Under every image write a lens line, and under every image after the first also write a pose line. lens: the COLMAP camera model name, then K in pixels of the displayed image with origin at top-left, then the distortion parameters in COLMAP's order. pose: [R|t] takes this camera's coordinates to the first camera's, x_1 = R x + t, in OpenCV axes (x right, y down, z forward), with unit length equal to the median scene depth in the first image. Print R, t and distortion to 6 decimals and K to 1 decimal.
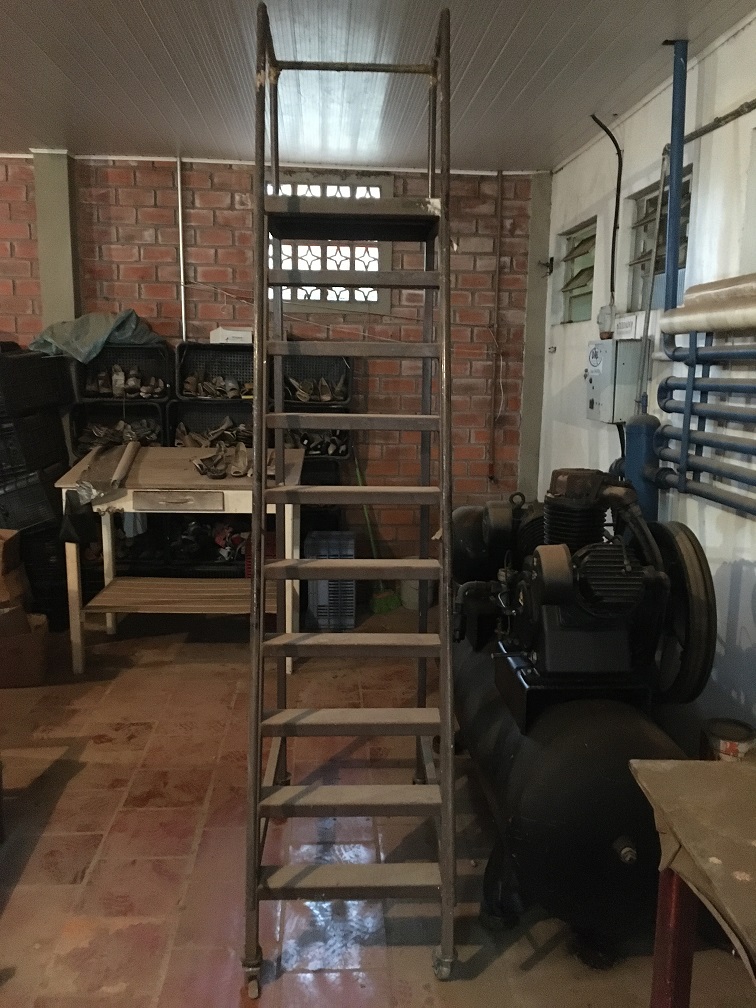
lens RADIAL K [[863.6, 0, 392.2], [0, 863.6, 502.6], [0, 0, 1]] dist [0.081008, -0.112222]
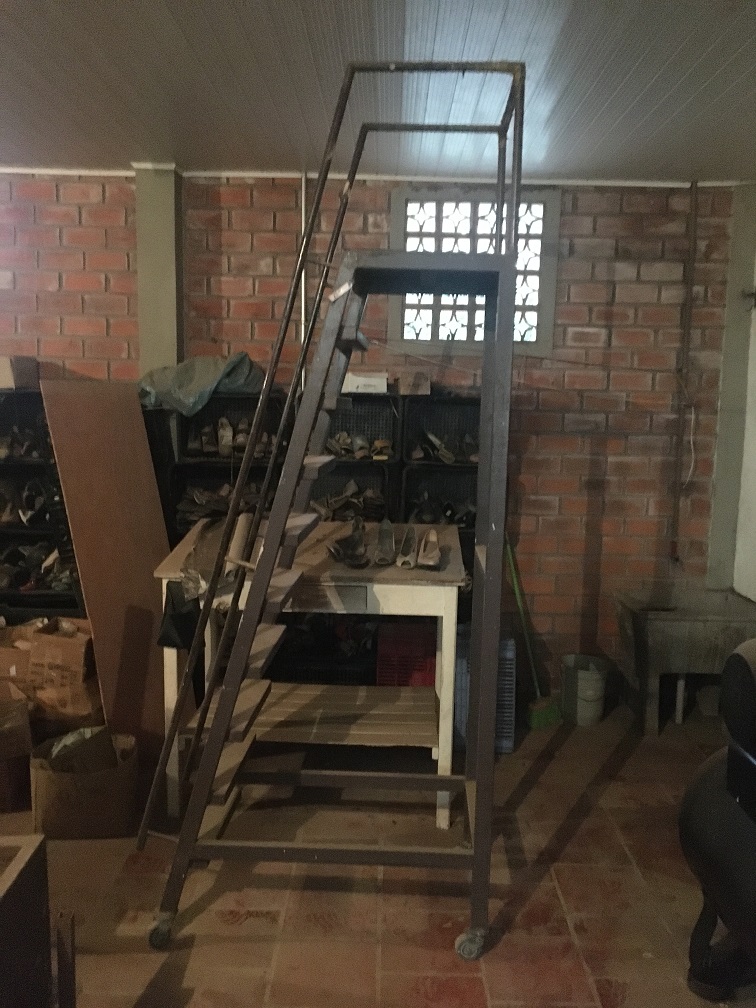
lens RADIAL K [[863.6, 0, 392.2], [0, 863.6, 502.6], [0, 0, 1]] dist [0.081008, -0.112222]
pose [[0.997016, 0.012268, -0.076212, -0.090836], [-0.016204, 0.998555, -0.051241, -0.037092], [0.075473, 0.052323, 0.995774, 0.187984]]
